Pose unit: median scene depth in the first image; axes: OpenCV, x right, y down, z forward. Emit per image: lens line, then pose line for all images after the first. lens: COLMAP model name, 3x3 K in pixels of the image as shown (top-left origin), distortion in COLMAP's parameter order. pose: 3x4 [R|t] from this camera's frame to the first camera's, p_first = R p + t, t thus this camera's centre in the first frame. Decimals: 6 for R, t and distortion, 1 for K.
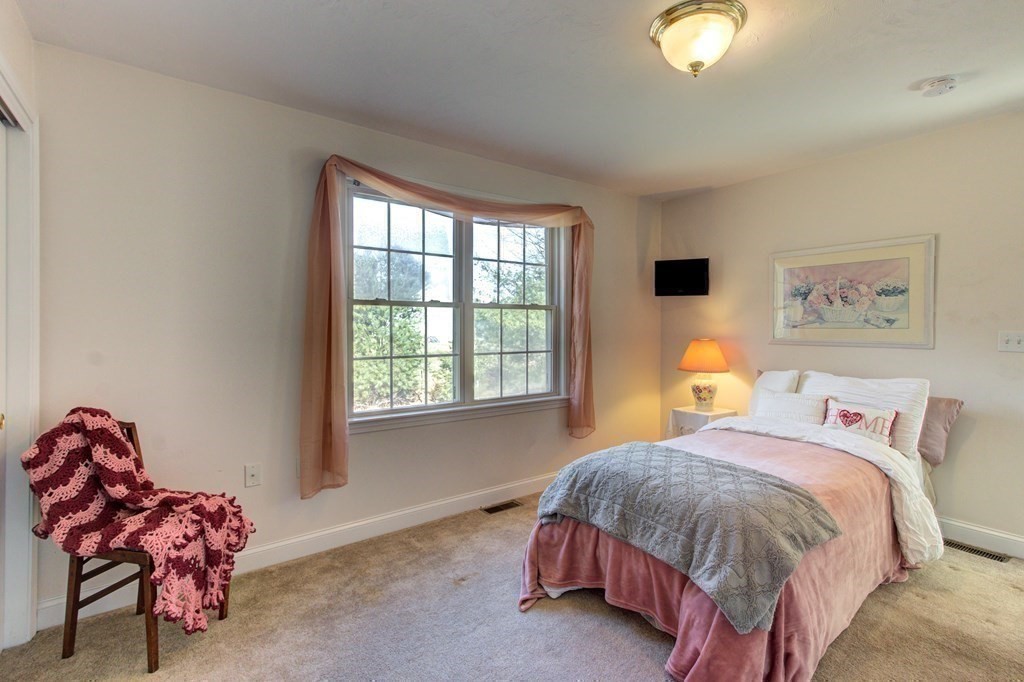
lens RADIAL K [[476.0, 0, 515.9], [0, 476.0, 334.1], [0, 0, 1]] dist [0.000122, -0.000522]
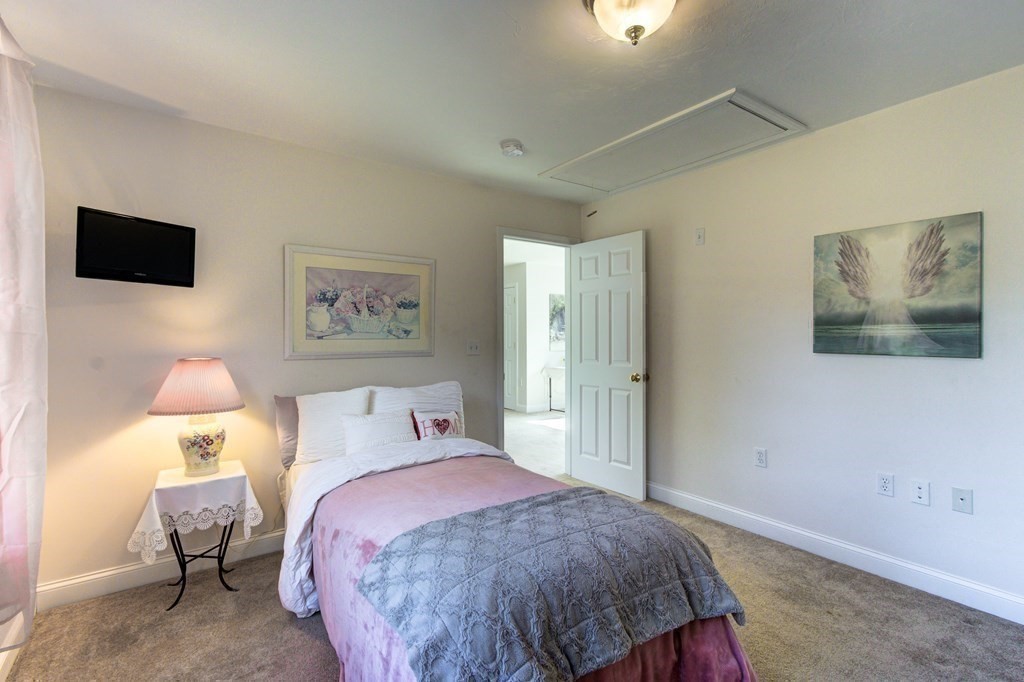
lens RADIAL K [[476.0, 0, 515.5], [0, 476.0, 338.8], [0, 0, 1]] dist [0.000122, -0.000522]
pose [[-0.018619, -0.004786, 0.999815, -0.285139], [0.019349, 0.999800, 0.005146, -0.012085], [-0.999639, 0.019441, -0.018522, 0.734056]]
